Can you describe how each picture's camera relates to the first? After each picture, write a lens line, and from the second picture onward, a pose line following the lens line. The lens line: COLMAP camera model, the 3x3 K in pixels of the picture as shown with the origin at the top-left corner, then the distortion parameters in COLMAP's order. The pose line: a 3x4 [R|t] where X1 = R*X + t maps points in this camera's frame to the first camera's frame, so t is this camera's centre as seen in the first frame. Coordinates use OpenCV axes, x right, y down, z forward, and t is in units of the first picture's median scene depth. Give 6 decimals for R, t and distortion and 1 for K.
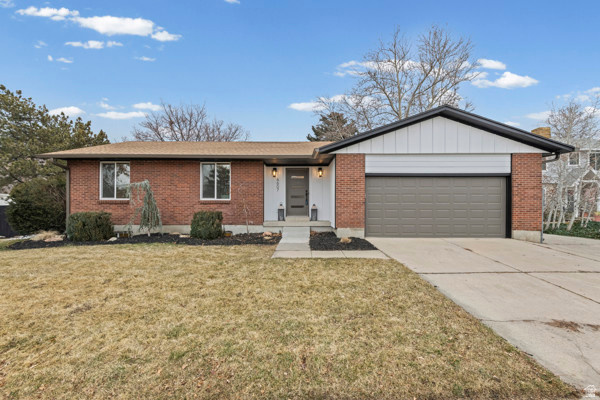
lens RADIAL K [[274.0, 0, 300.0], [0, 274.0, 200.0], [0, 0, 1]] dist [0.000210, 0.000055]
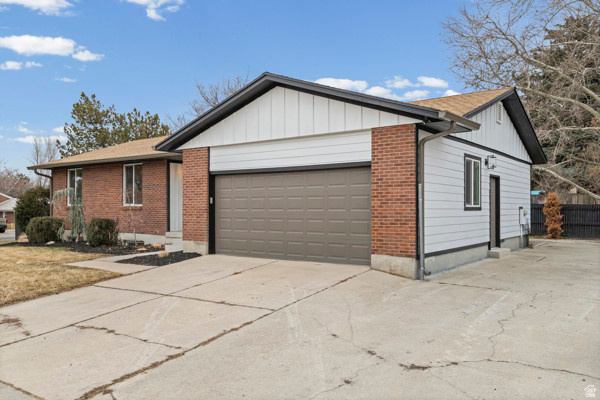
lens RADIAL K [[500.4, 0, 300.0], [0, 500.4, 200.0], [0, 0, 1]] dist [0.004363, 0.002216]
pose [[0.800805, -0.010342, -0.598836, 1.116680], [0.008464, 0.999946, -0.005950, -0.004794], [0.598866, -0.000304, 0.800849, 0.004570]]
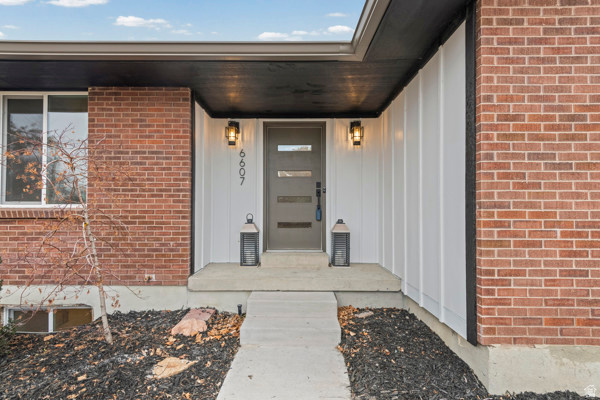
lens RADIAL K [[278.2, 0, 292.6], [0, 278.2, 207.7], [0, 0, 1]] dist [0.000294, 0.000022]
pose [[0.999993, 0.003674, 0.000558, -0.012850], [-0.003676, 0.999984, 0.004199, -0.001699], [-0.000542, -0.004201, 0.999991, 0.665527]]
